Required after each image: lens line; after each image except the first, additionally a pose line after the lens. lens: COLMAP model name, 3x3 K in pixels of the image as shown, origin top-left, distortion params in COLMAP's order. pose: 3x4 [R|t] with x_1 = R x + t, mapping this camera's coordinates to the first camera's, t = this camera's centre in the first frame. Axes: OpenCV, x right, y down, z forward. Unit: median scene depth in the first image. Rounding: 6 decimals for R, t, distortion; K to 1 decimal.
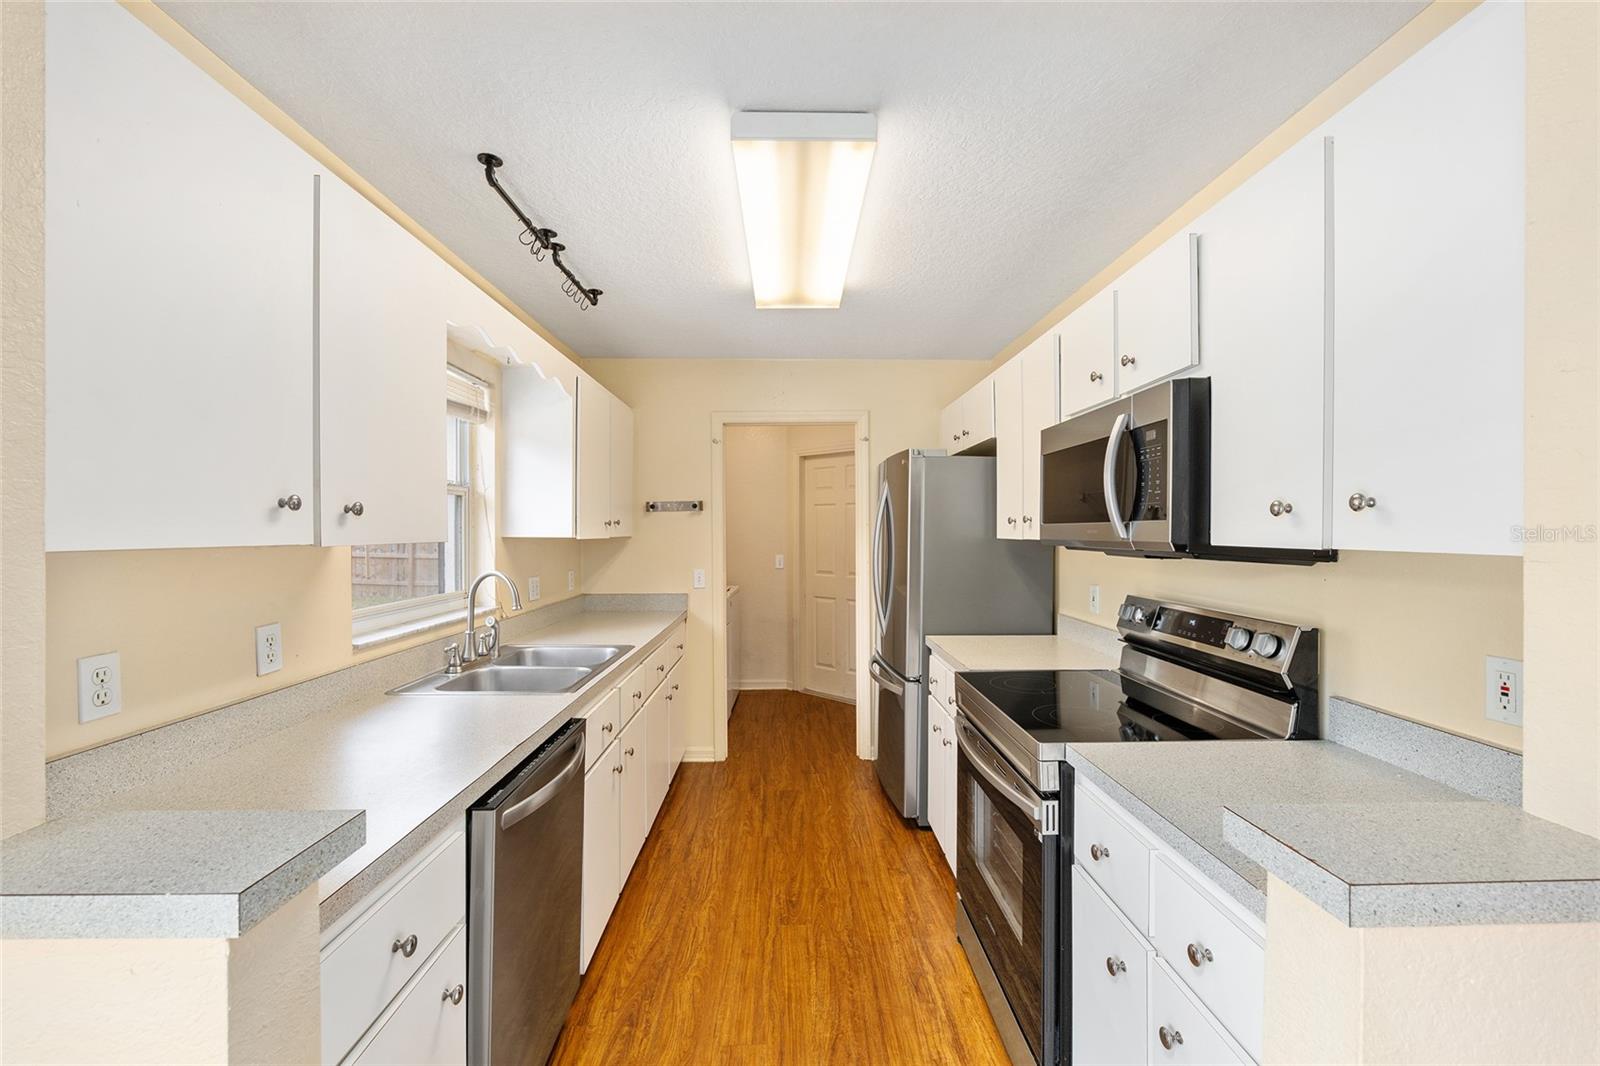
lens RADIAL K [[646.9, 0, 800.0], [0, 646.9, 533.0], [0, 0, 1]] dist [-0.003545, 0.000087]
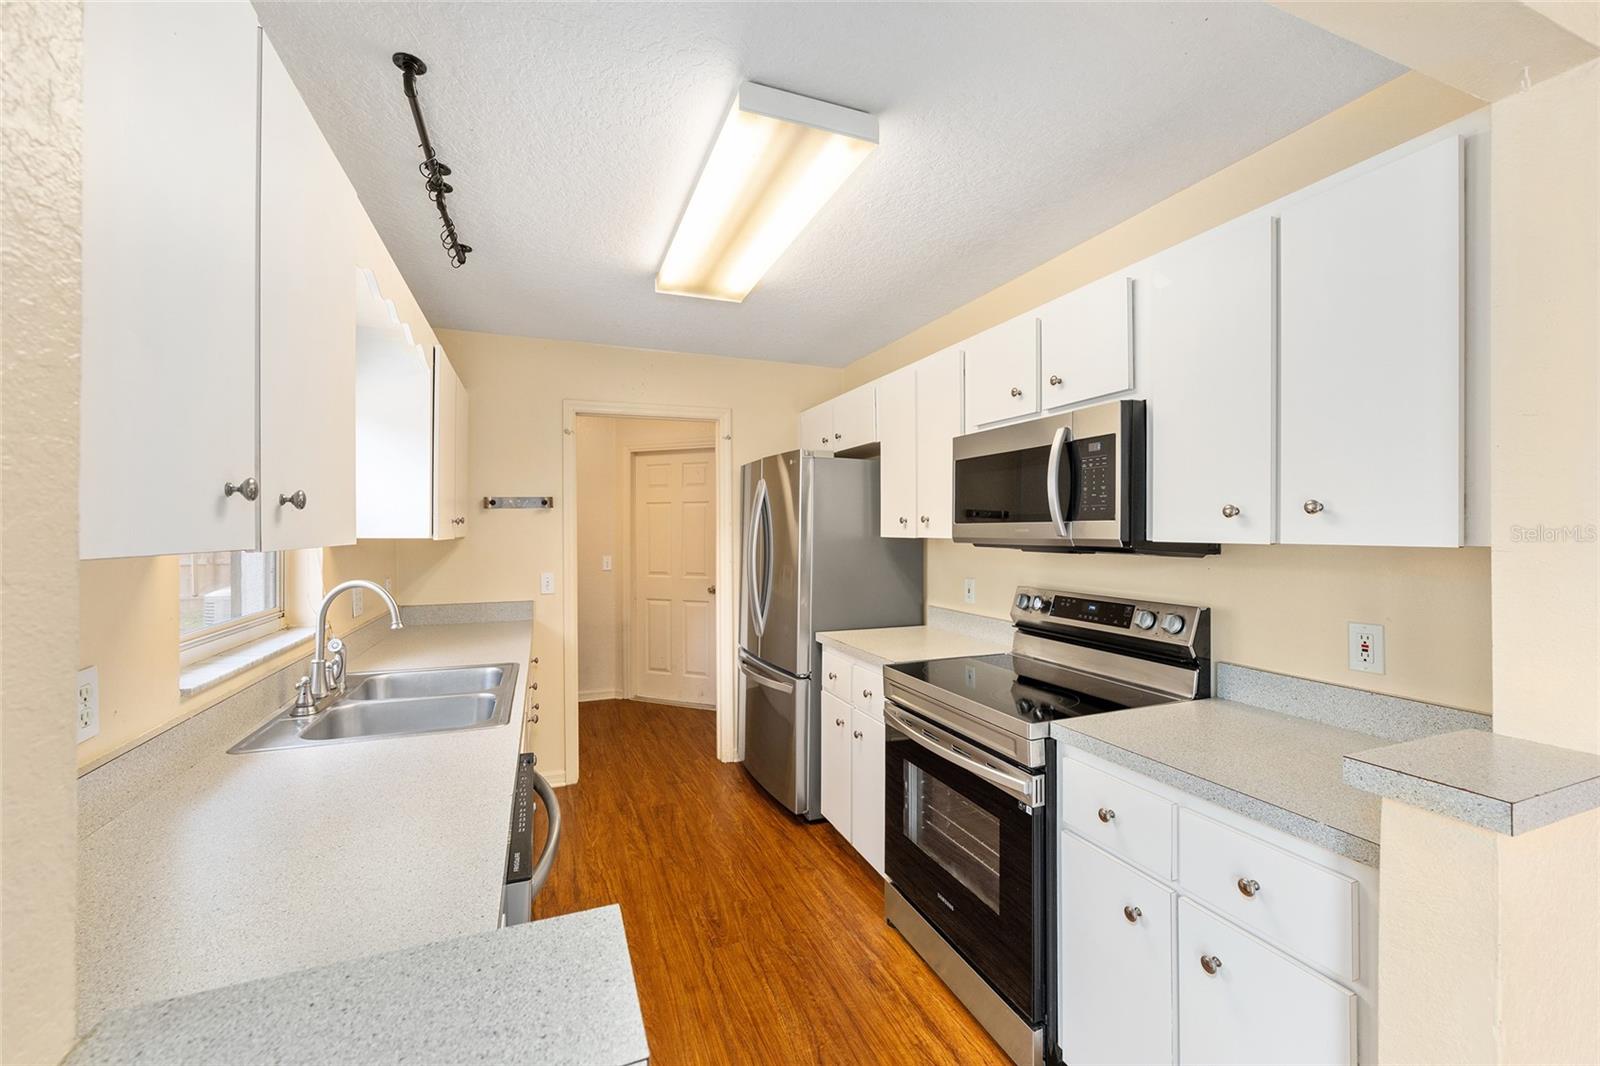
lens RADIAL K [[641.2, 0, 798.5], [0, 641.2, 527.9], [0, 0, 1]] dist [0.000257, 0.000082]
pose [[0.936878, 0.000463, 0.349656, -0.250762], [0.002042, 0.999975, -0.006794, 0.000204], [-0.349651, 0.007079, 0.936853, 0.079430]]
